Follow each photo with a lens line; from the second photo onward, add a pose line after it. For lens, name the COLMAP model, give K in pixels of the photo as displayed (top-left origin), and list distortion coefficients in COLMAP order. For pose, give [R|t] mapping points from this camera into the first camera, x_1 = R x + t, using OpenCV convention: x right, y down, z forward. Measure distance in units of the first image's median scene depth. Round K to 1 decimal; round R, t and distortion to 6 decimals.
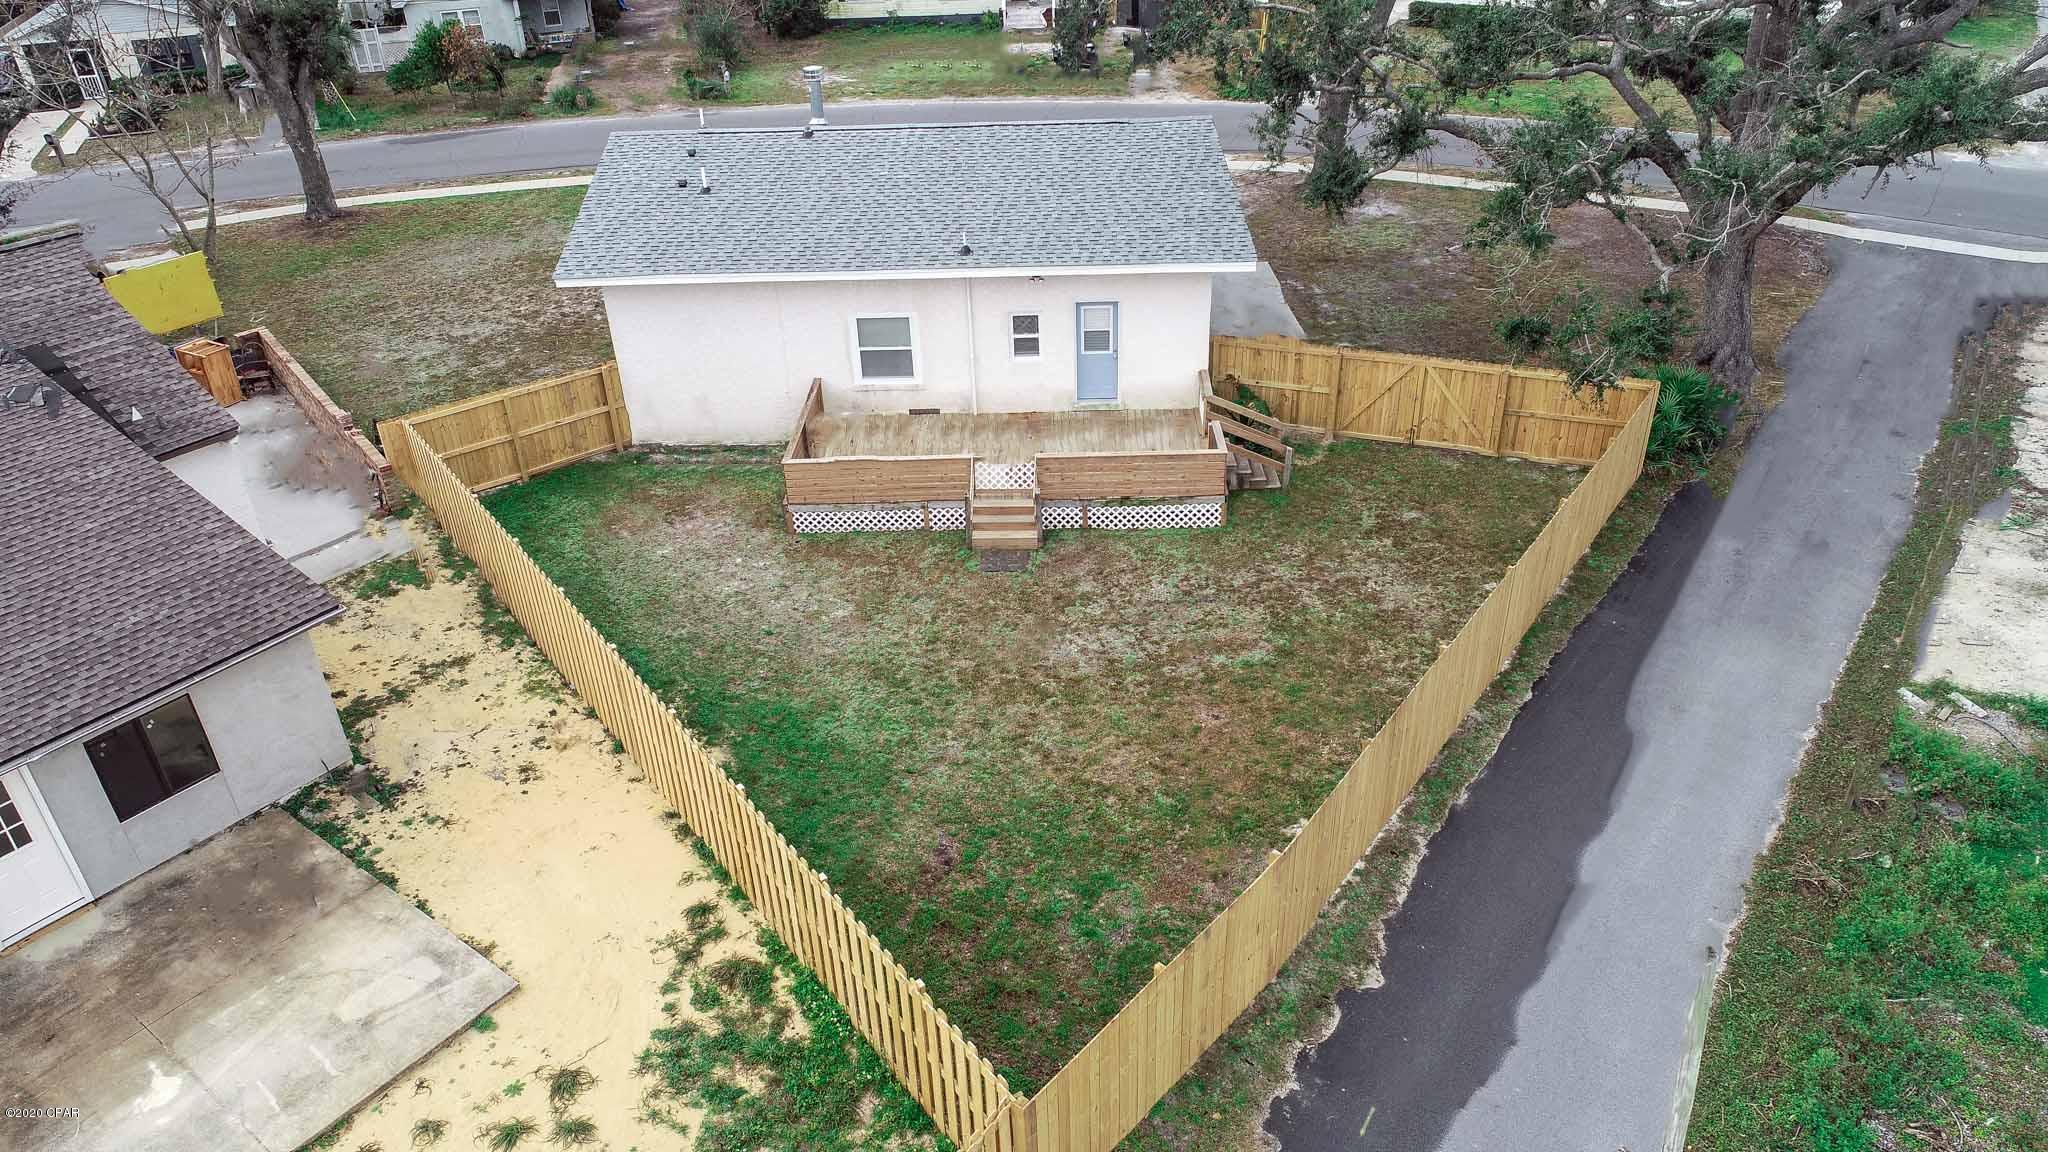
lens RADIAL K [[1401.2, 0, 1021.2], [0, 1401.2, 576.1], [0, 0, 1]] dist [-0.001369, 0.000538]
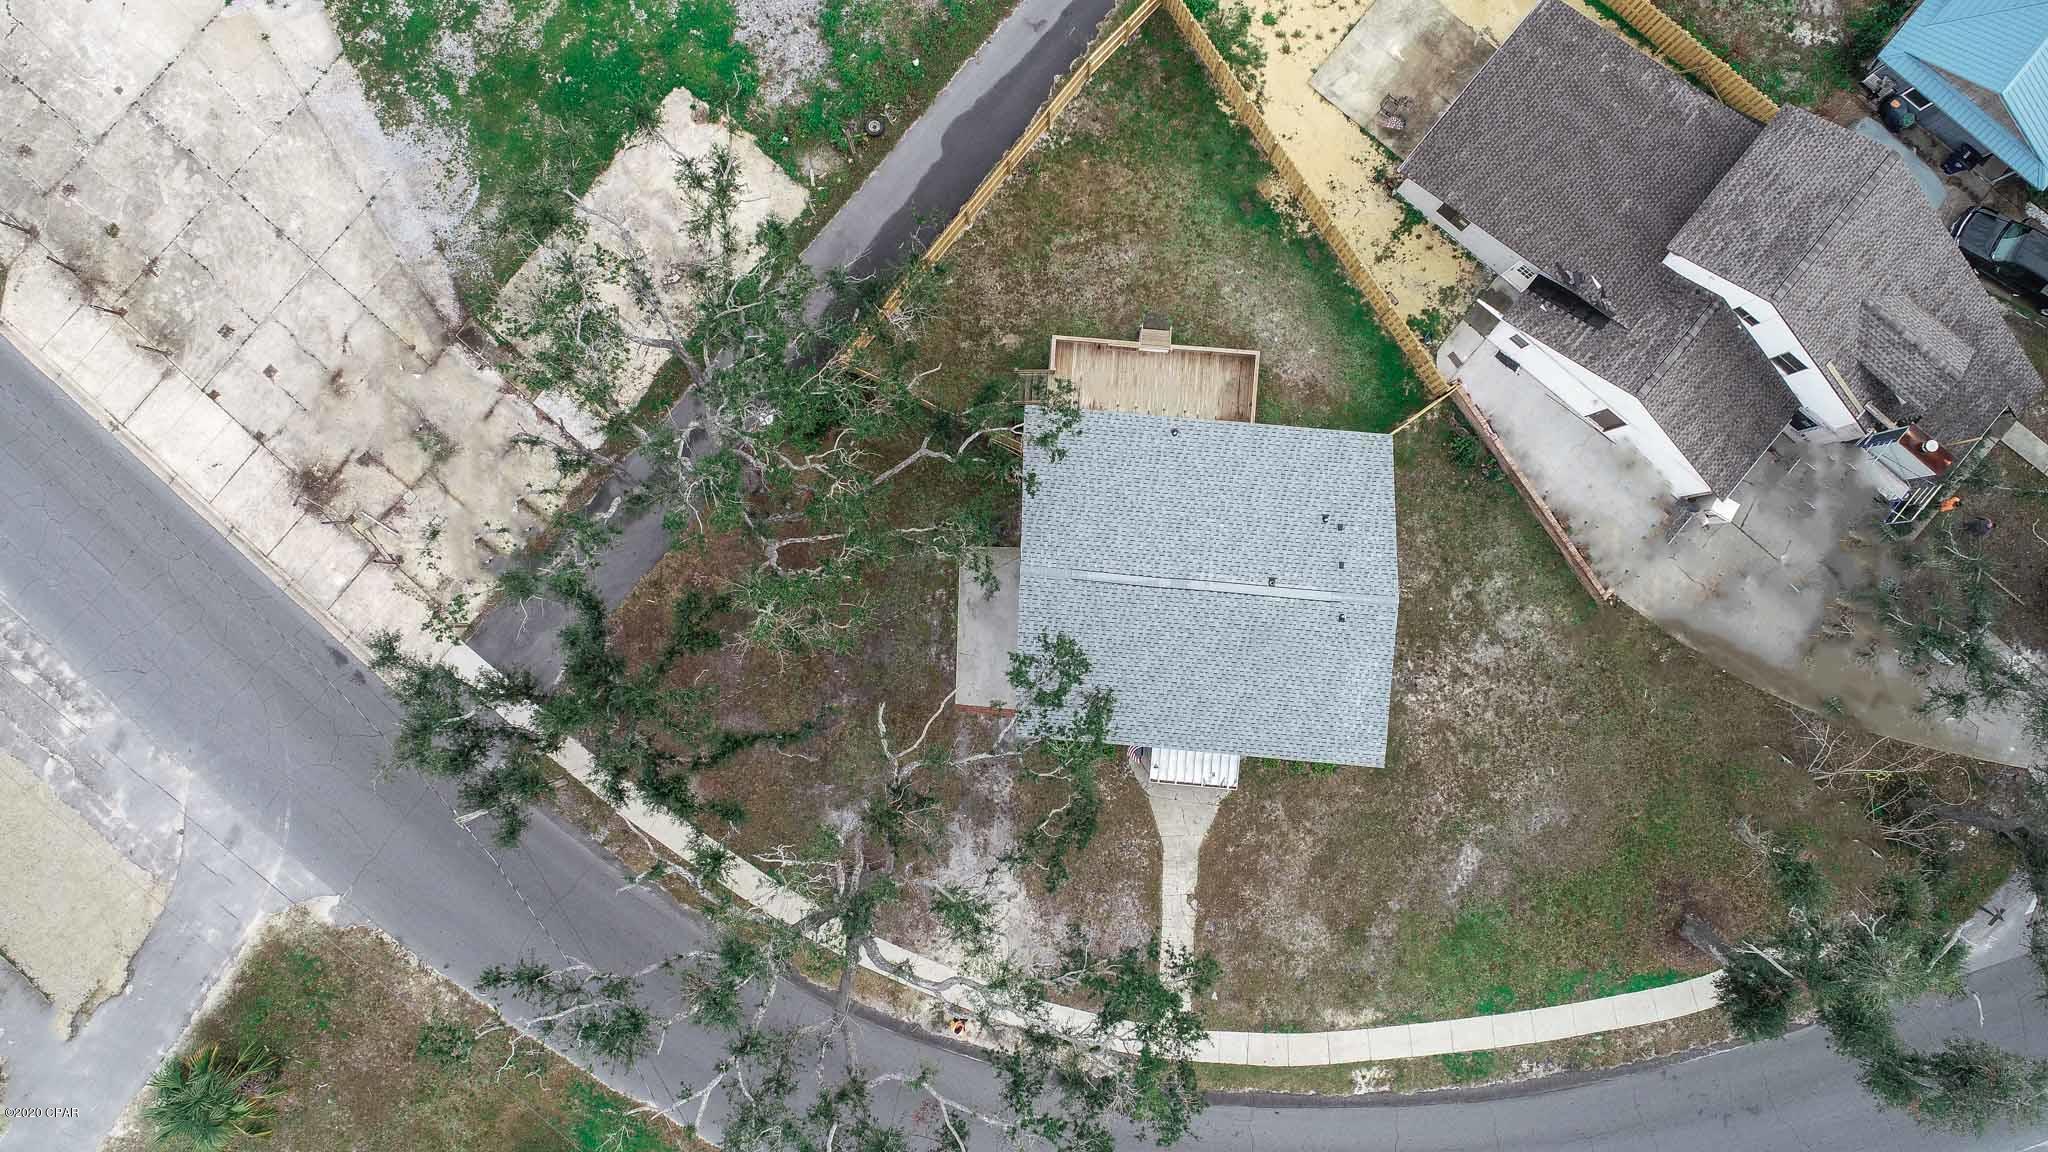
lens RADIAL K [[1401.2, 0, 1024.8], [0, 1401.2, 575.9], [0, 0, 1]] dist [-0.001369, 0.000538]
pose [[-0.997208, -0.054403, 0.051151, 0.077429], [0.070524, -0.460971, 0.884608, -2.871341], [-0.024546, 0.885746, 0.463521, 0.429303]]
